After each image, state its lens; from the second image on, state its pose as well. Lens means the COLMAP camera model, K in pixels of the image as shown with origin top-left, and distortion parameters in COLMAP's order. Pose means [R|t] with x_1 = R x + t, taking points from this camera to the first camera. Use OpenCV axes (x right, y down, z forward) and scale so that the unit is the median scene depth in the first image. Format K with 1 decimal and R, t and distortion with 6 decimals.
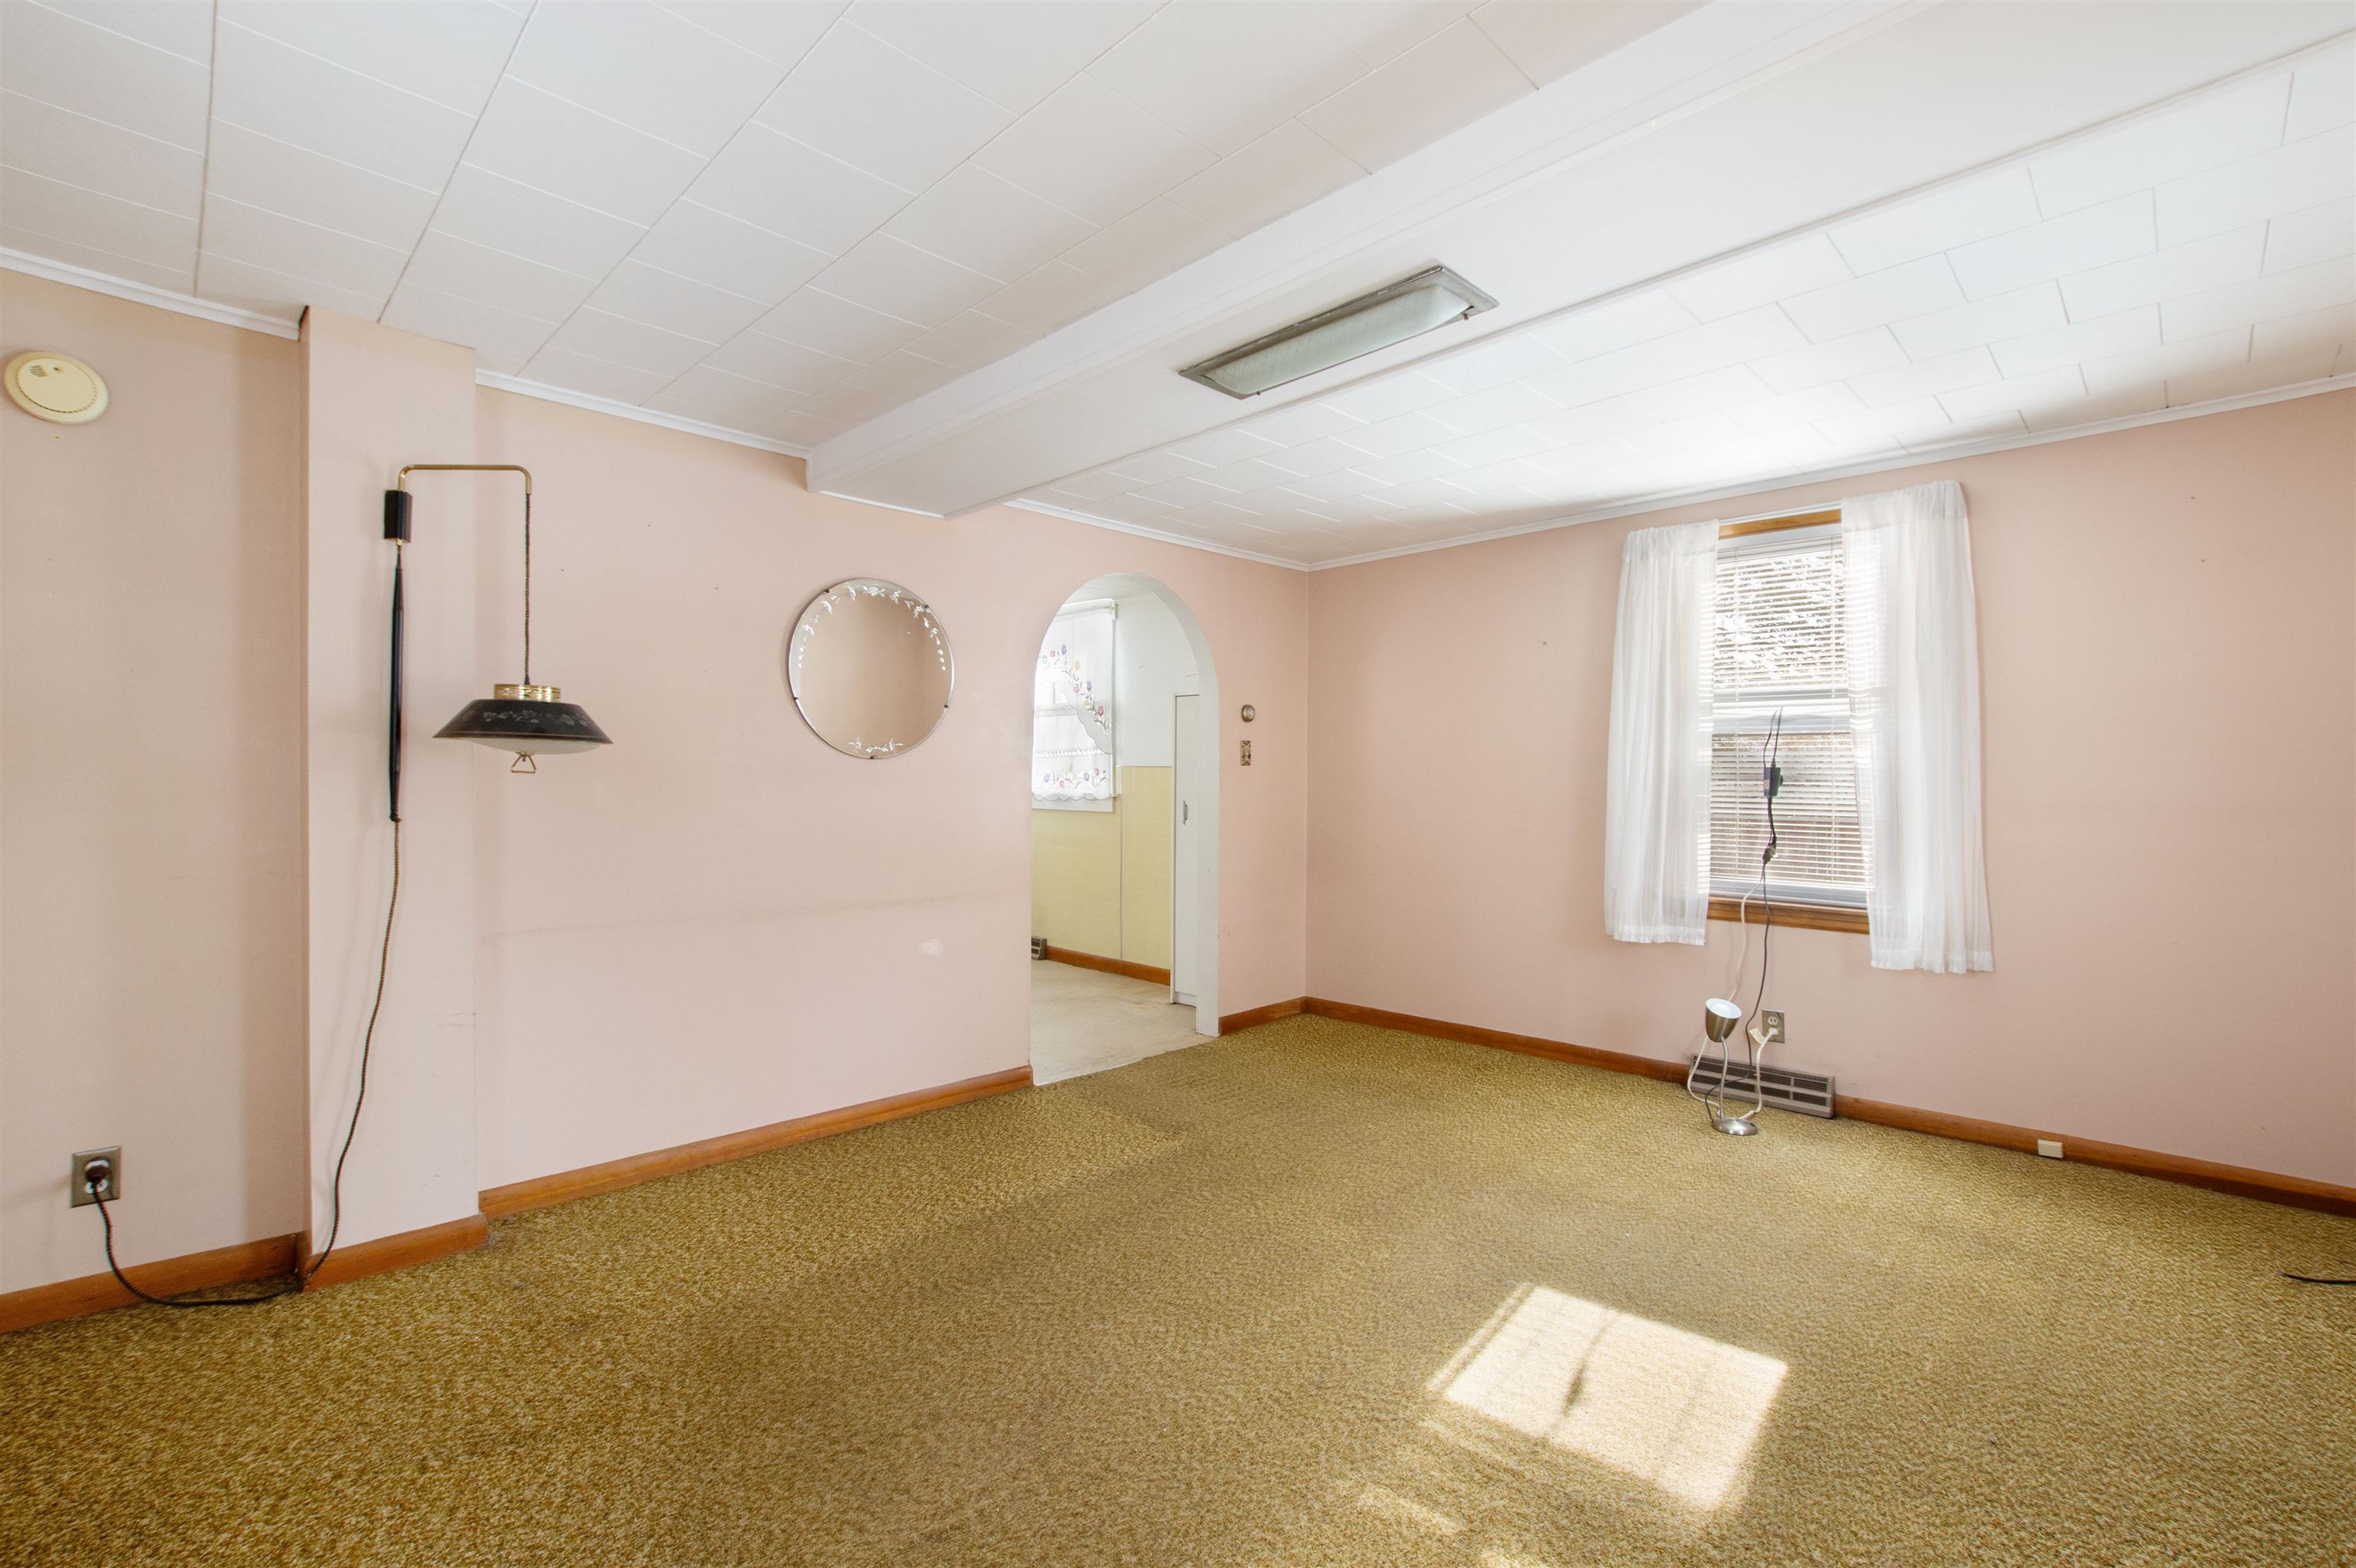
lens RADIAL K [[1047.0, 0, 1176.7], [0, 1047.0, 767.9], [0, 0, 1]] dist [-0.014841, 0.000278]
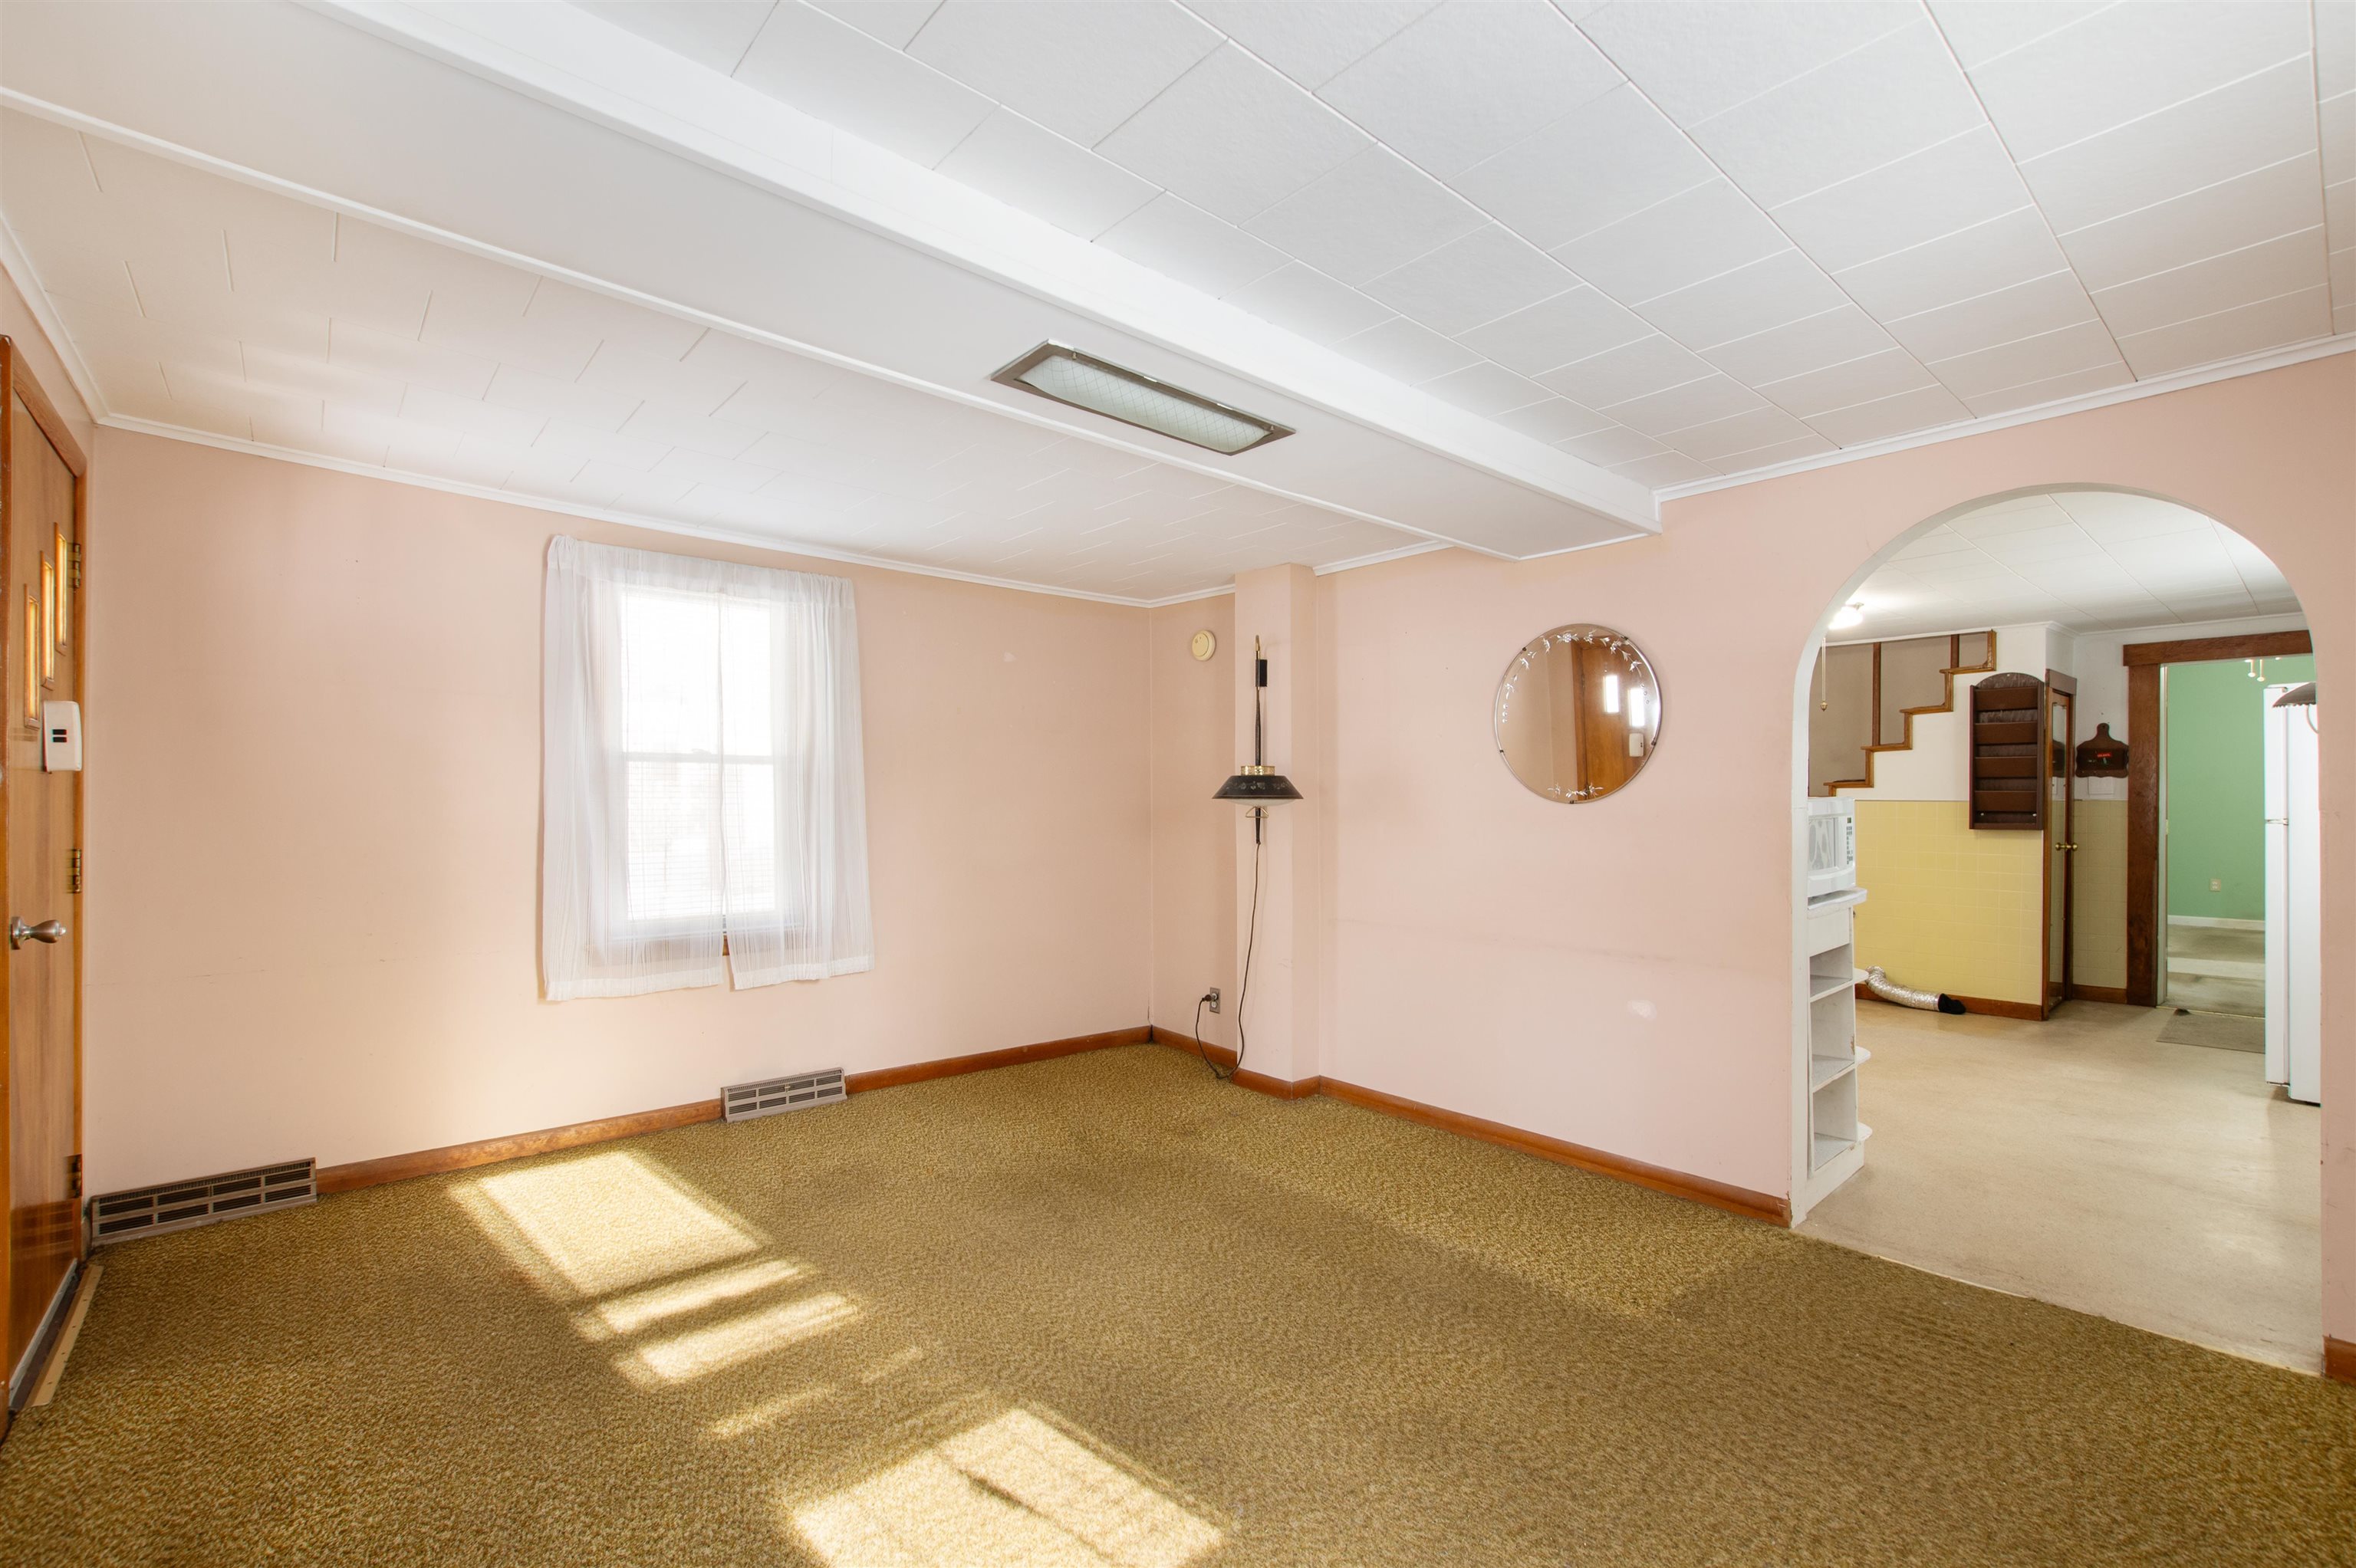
lens RADIAL K [[1017.3, 0, 1163.1], [0, 1017.3, 811.0], [0, 0, 1]] dist [0.000390, 0.000452]
pose [[-0.076259, -0.001606, -0.997087, 0.737121], [0.007623, 0.999969, -0.002194, -0.002770], [0.997059, -0.007769, -0.076245, 0.702520]]
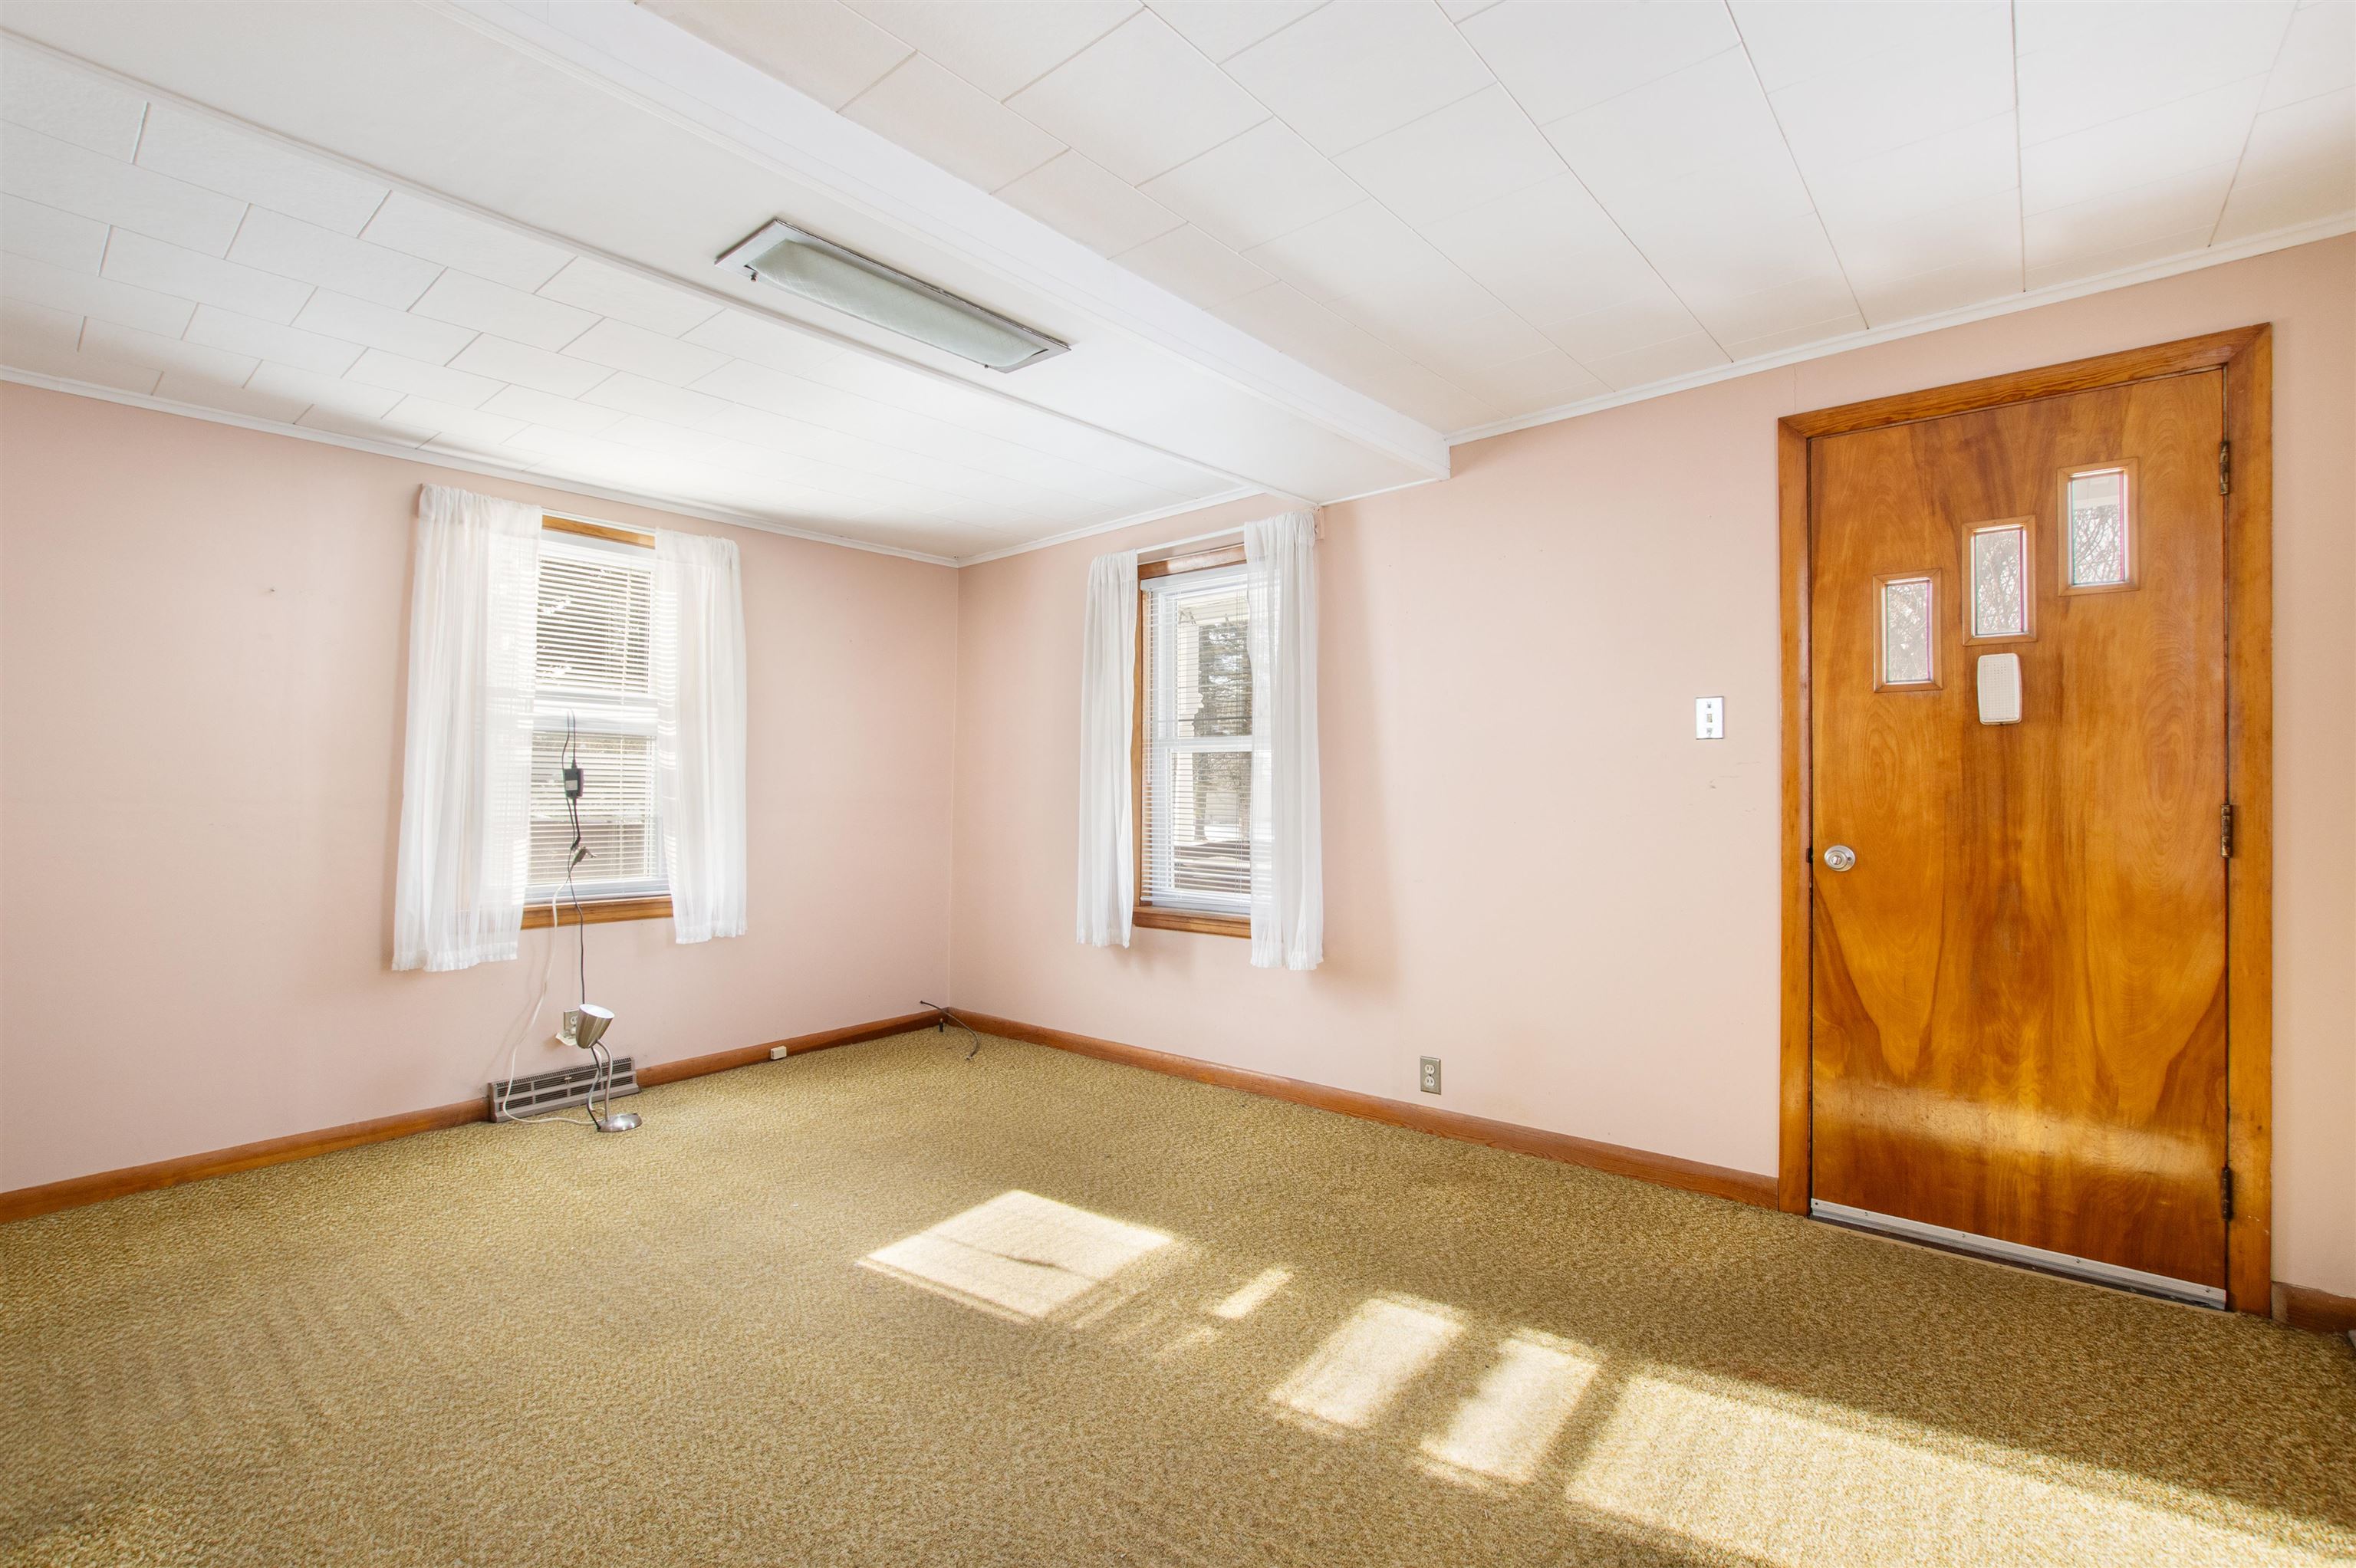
lens RADIAL K [[1037.7, 0, 1190.7], [0, 1037.7, 790.0], [0, 0, 1]] dist [-0.013929, 0.000618]
pose [[-0.096057, -0.005131, 0.995363, -0.509618], [-0.009479, 0.999946, 0.004240, 0.011190], [-0.995331, -0.009028, -0.096101, 0.541995]]
